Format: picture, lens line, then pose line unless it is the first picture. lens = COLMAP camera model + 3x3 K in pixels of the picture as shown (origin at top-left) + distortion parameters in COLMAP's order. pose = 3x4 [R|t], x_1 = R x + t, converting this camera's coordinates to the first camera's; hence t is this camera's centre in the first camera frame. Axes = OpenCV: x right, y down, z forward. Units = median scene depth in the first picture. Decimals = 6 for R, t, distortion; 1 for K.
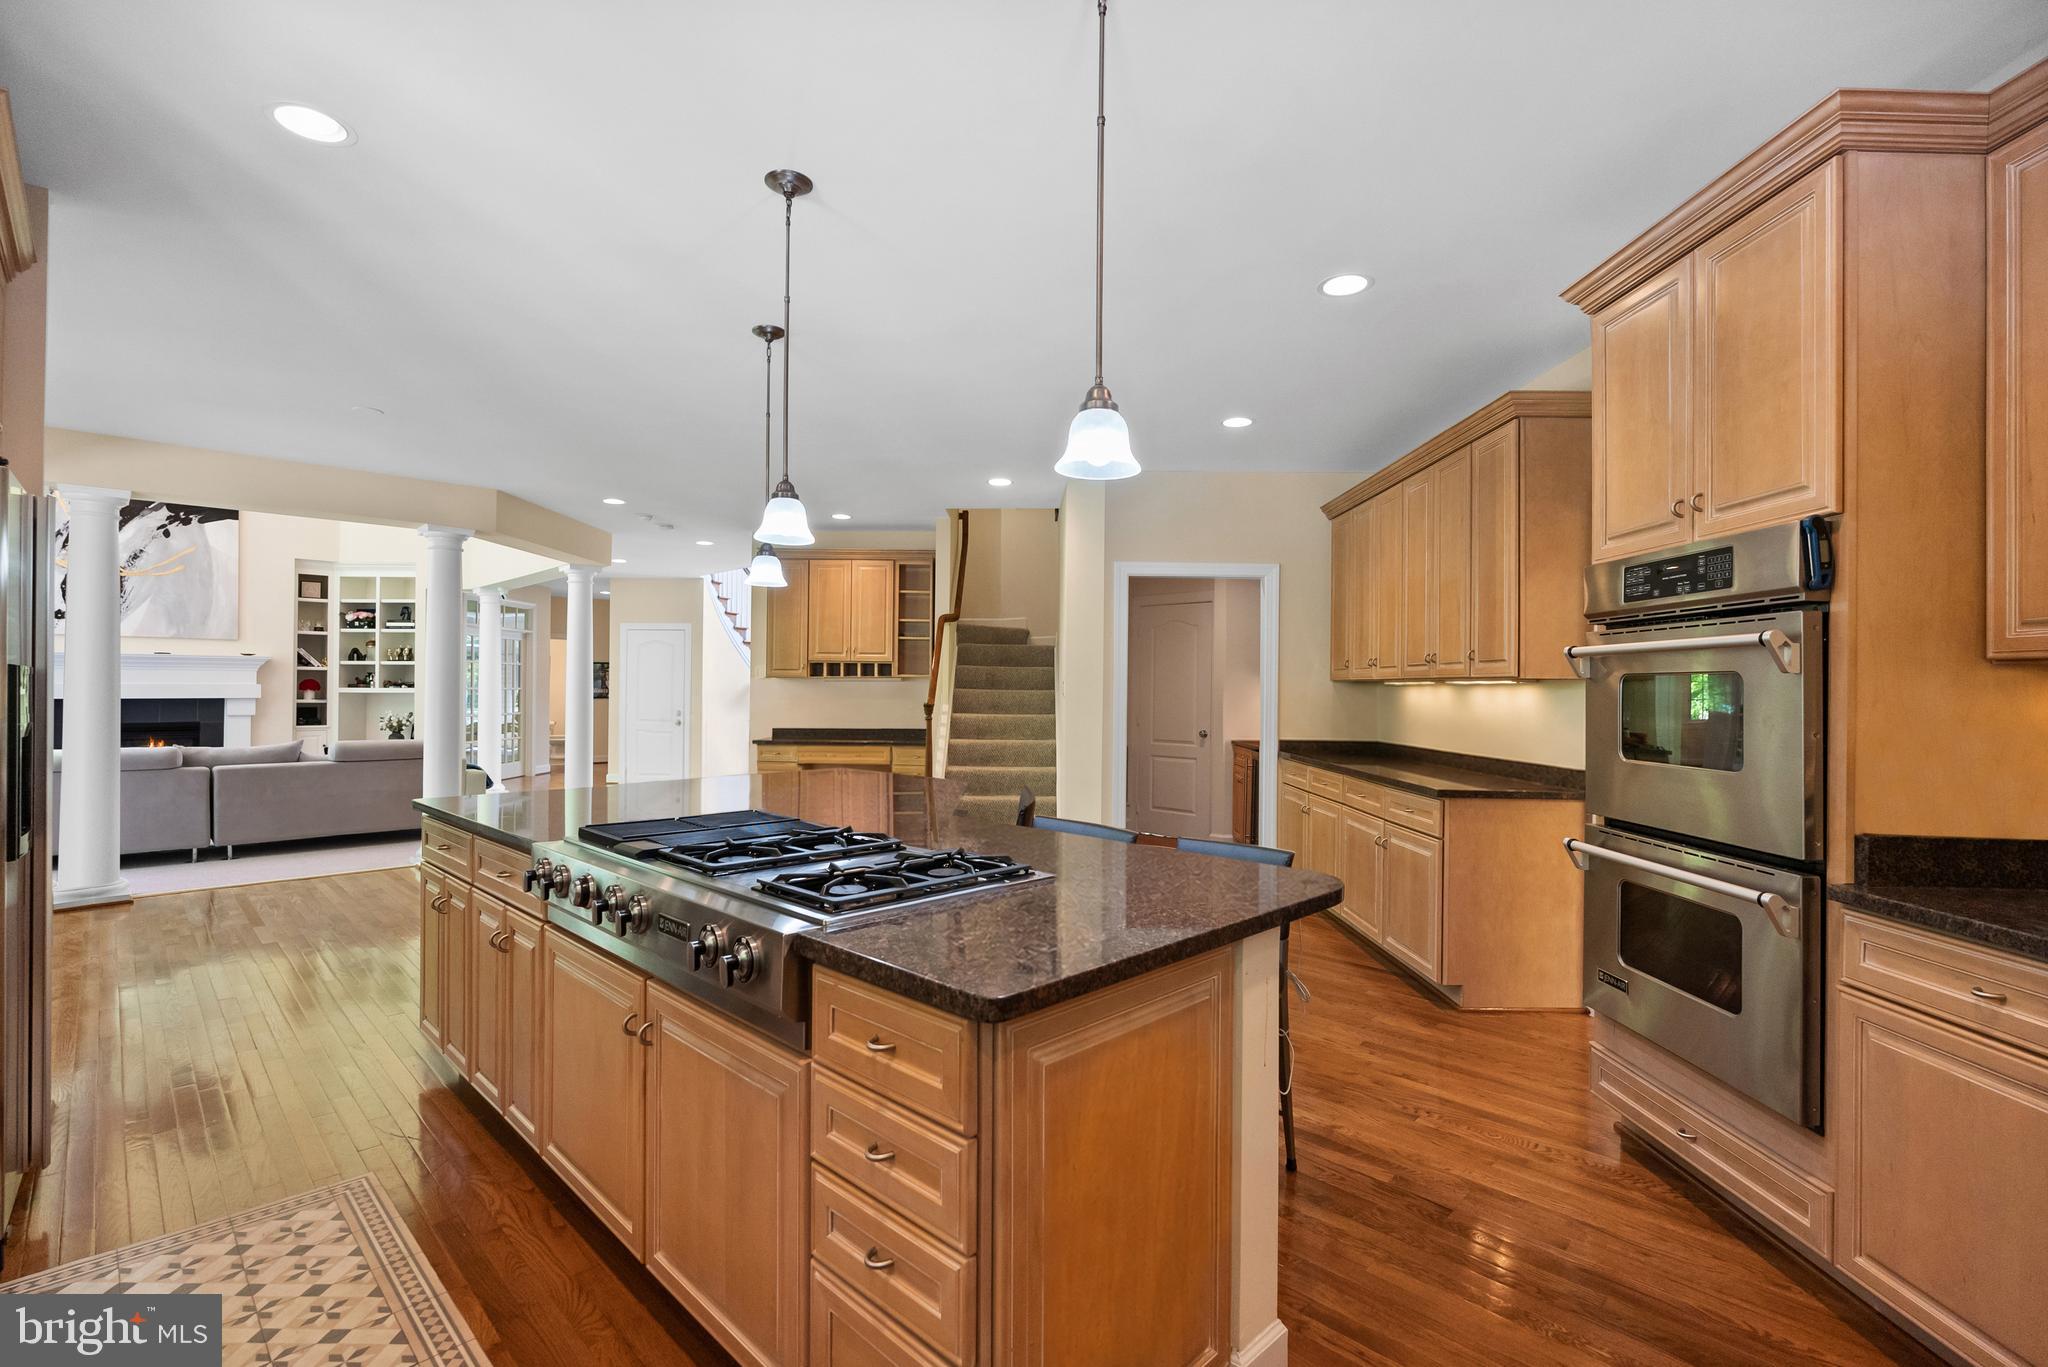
lens RADIAL K [[918.2, 0, 1032.8], [0, 918.2, 680.6], [0, 0, 1]] dist [-0.008779, 0.000985]
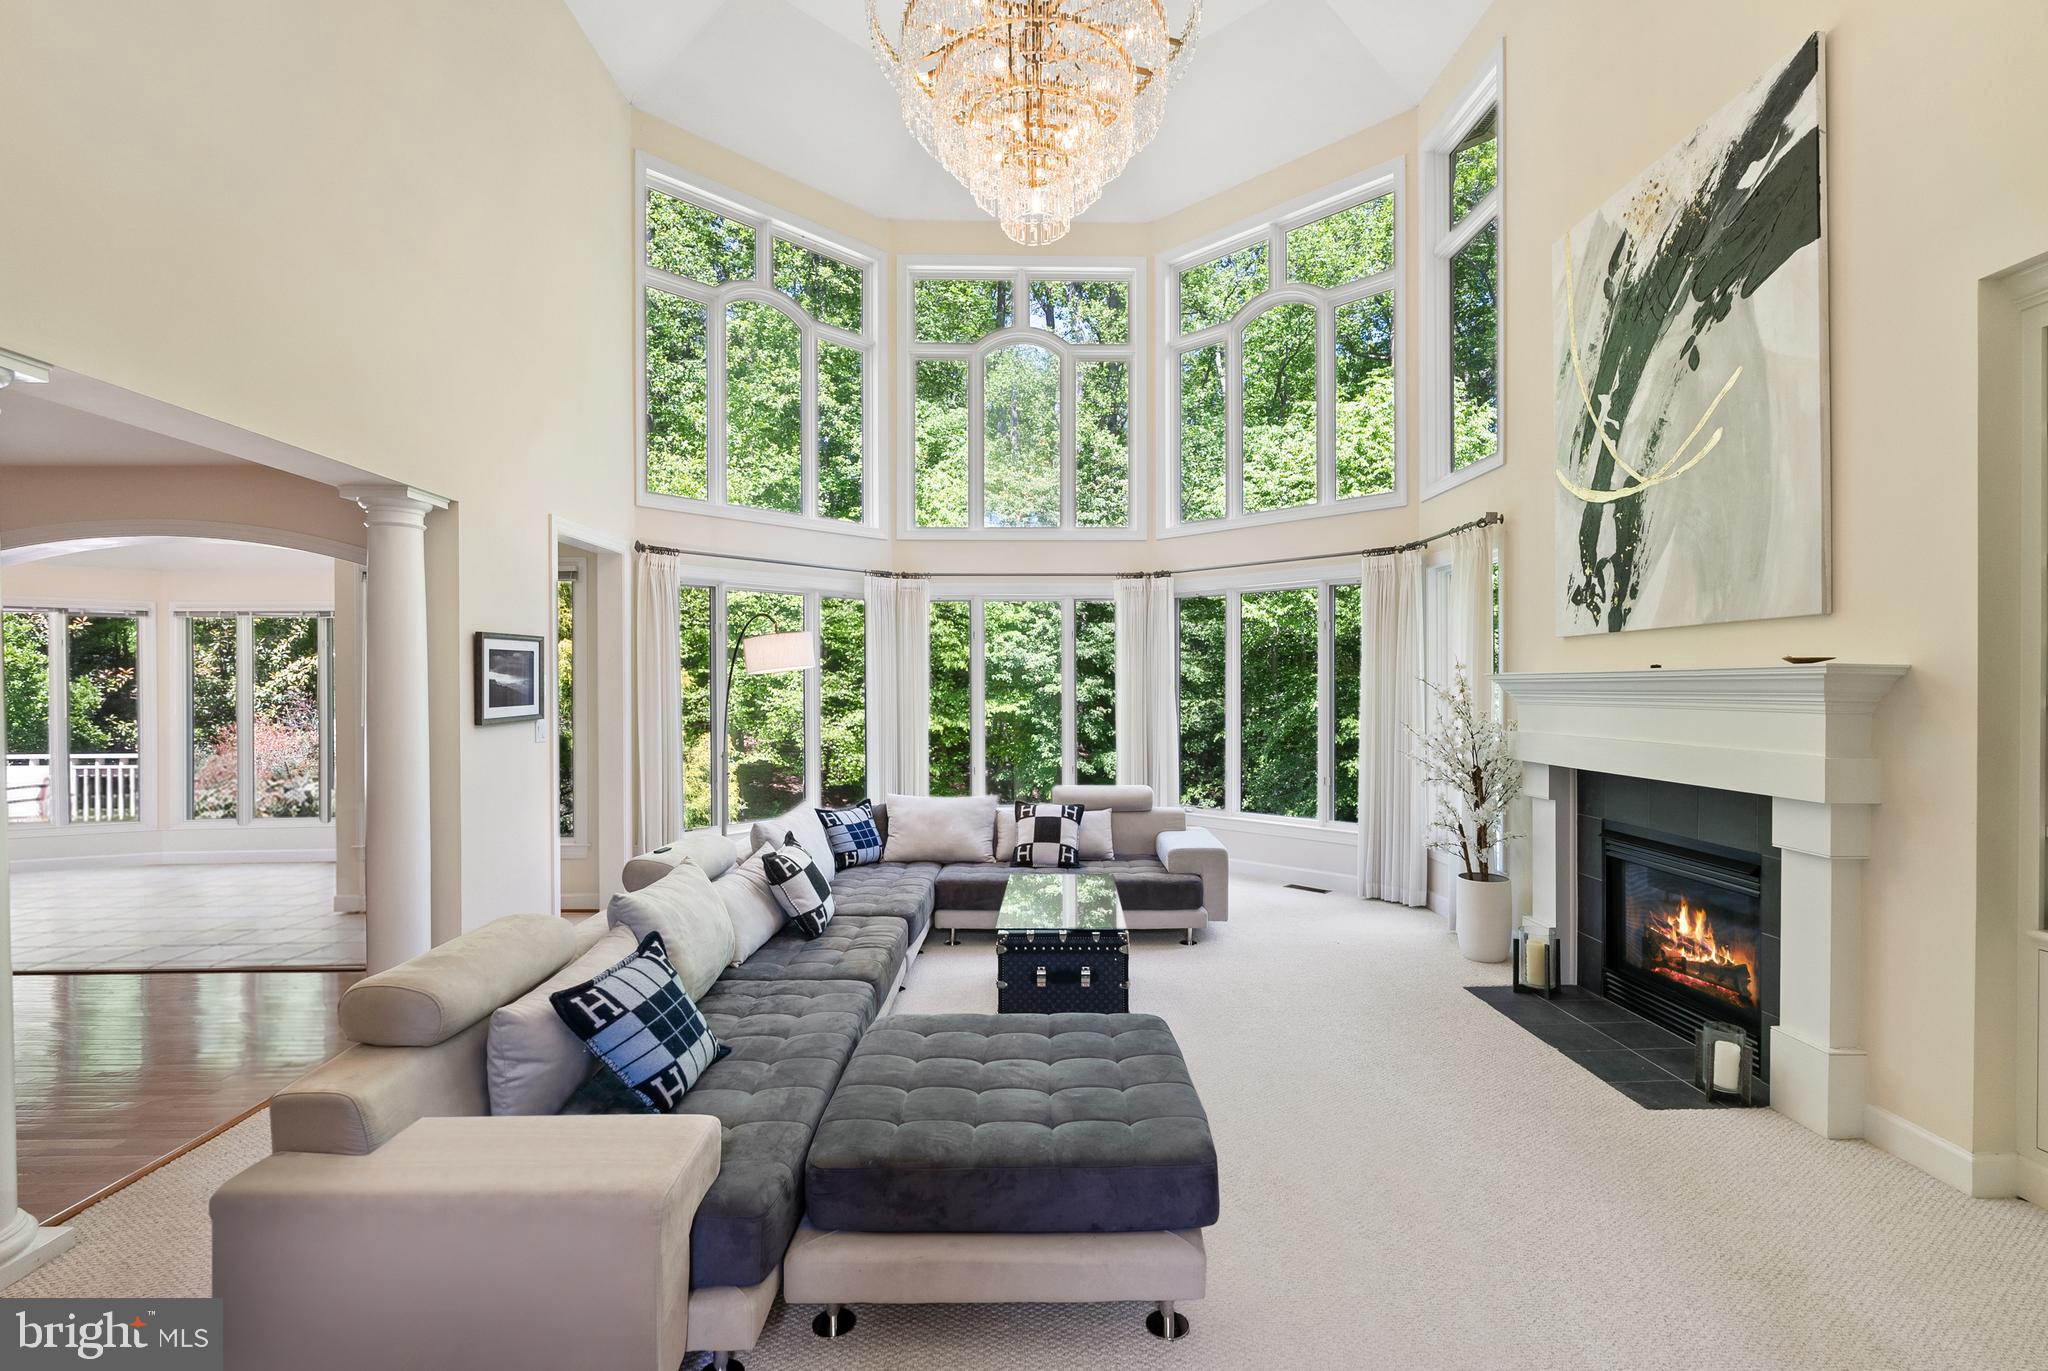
lens RADIAL K [[918.2, 0, 1030.0], [0, 918.2, 690.8], [0, 0, 1]] dist [-0.008779, 0.000985]
pose [[-0.691353, 0.002740, -0.722512, -0.534594], [0.006453, 0.999976, -0.002382, -0.022763], [0.722488, -0.006309, -0.691354, 1.210731]]
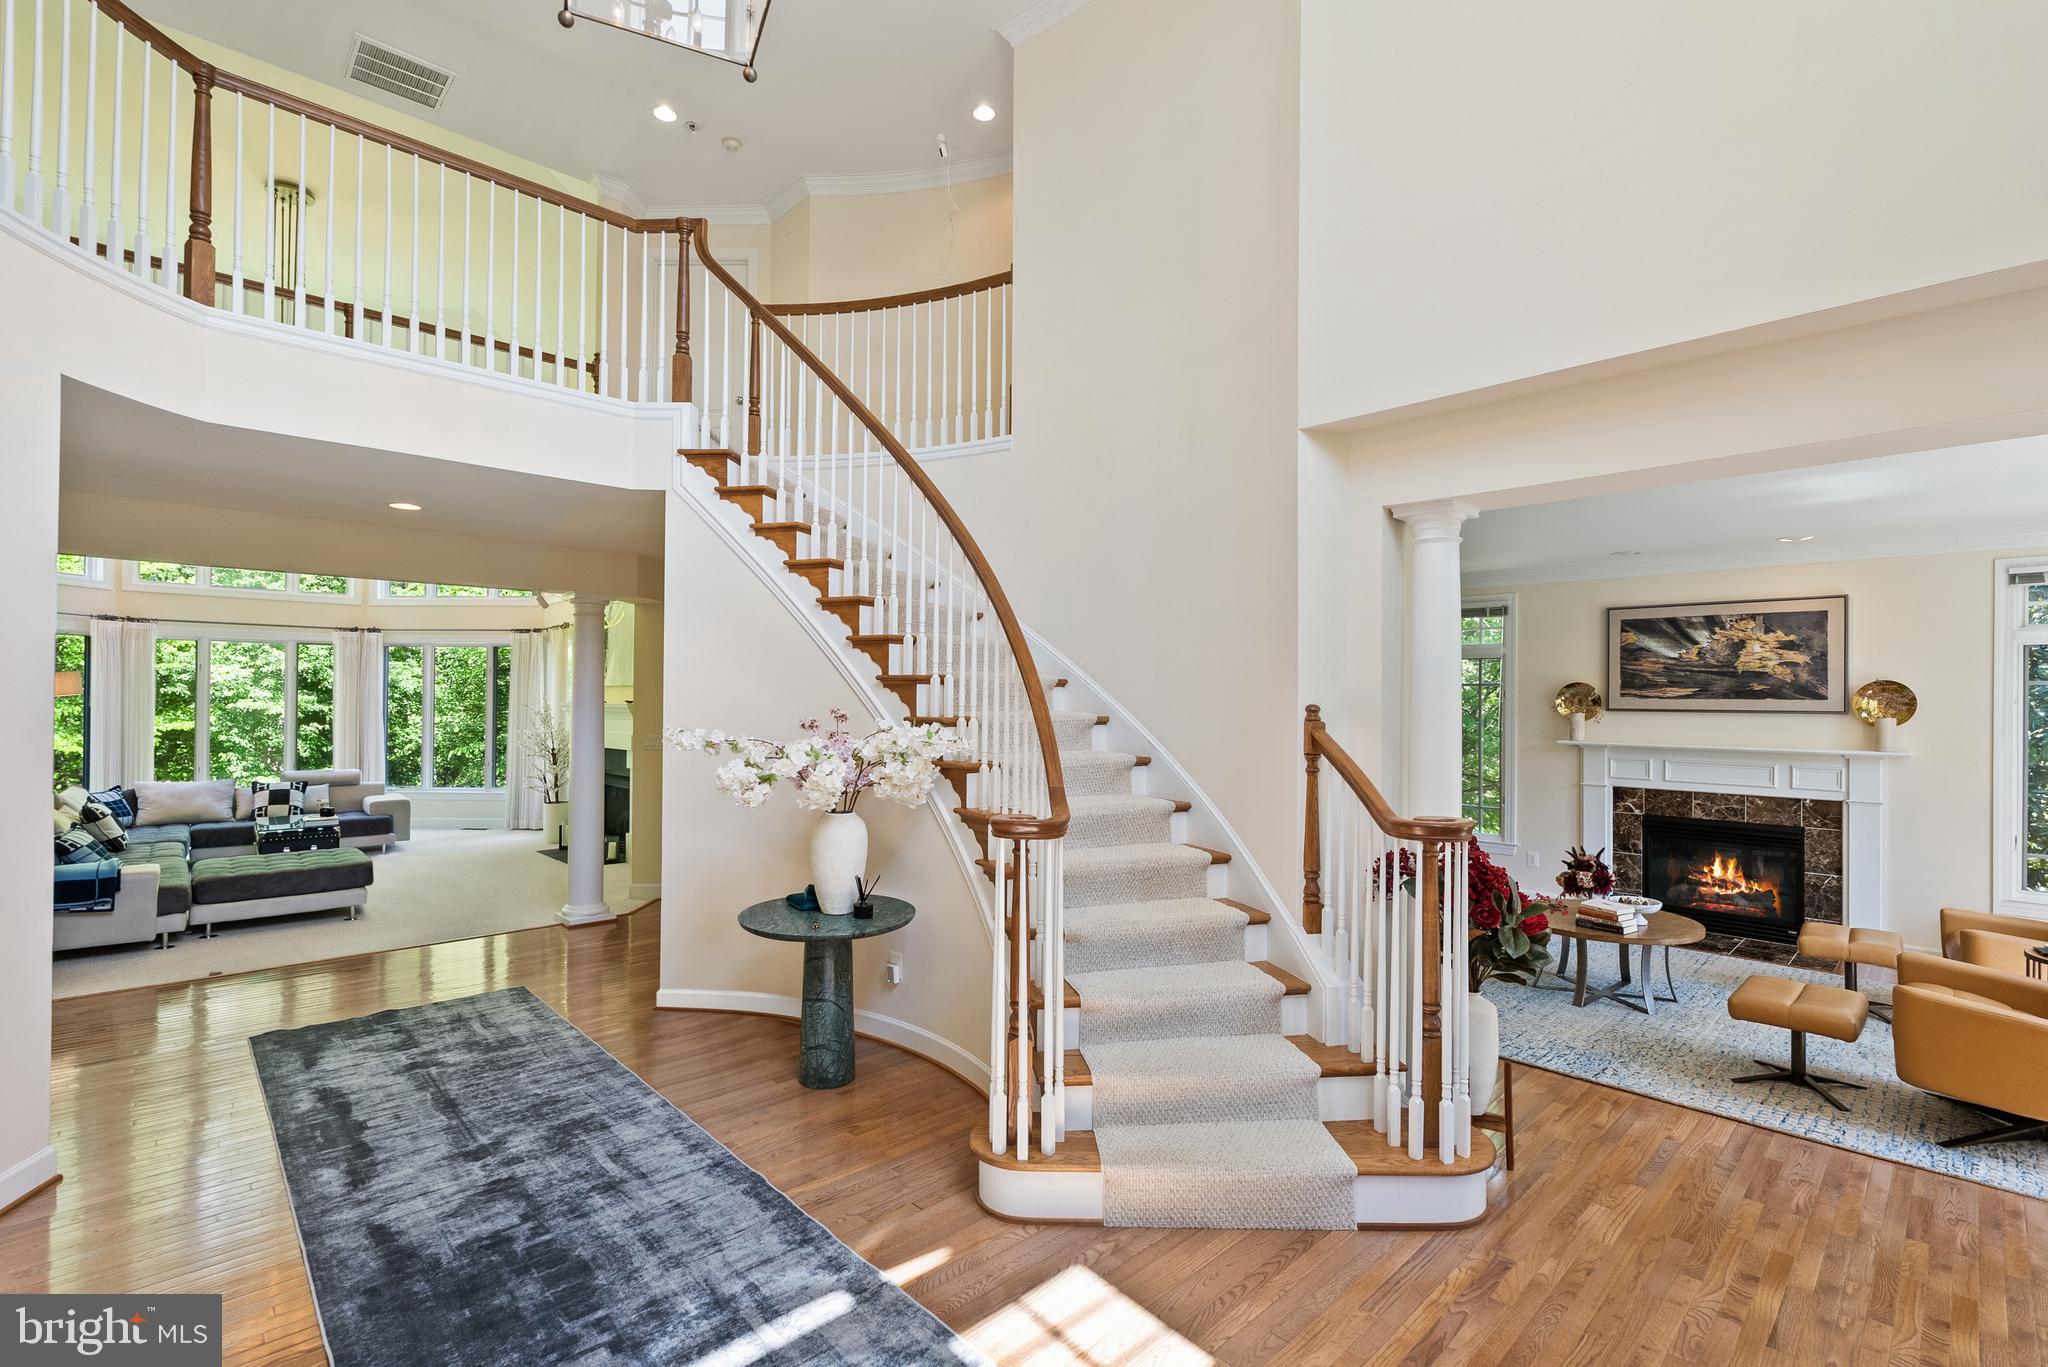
lens RADIAL K [[918.2, 0, 1032.9], [0, 918.2, 693.1], [0, 0, 1]] dist [-0.008779, 0.000985]
pose [[-0.015255, -0.012266, -0.999808, 0.045523], [0.001946, 0.999922, -0.012297, -0.029876], [0.999882, -0.002134, -0.015230, 1.667273]]
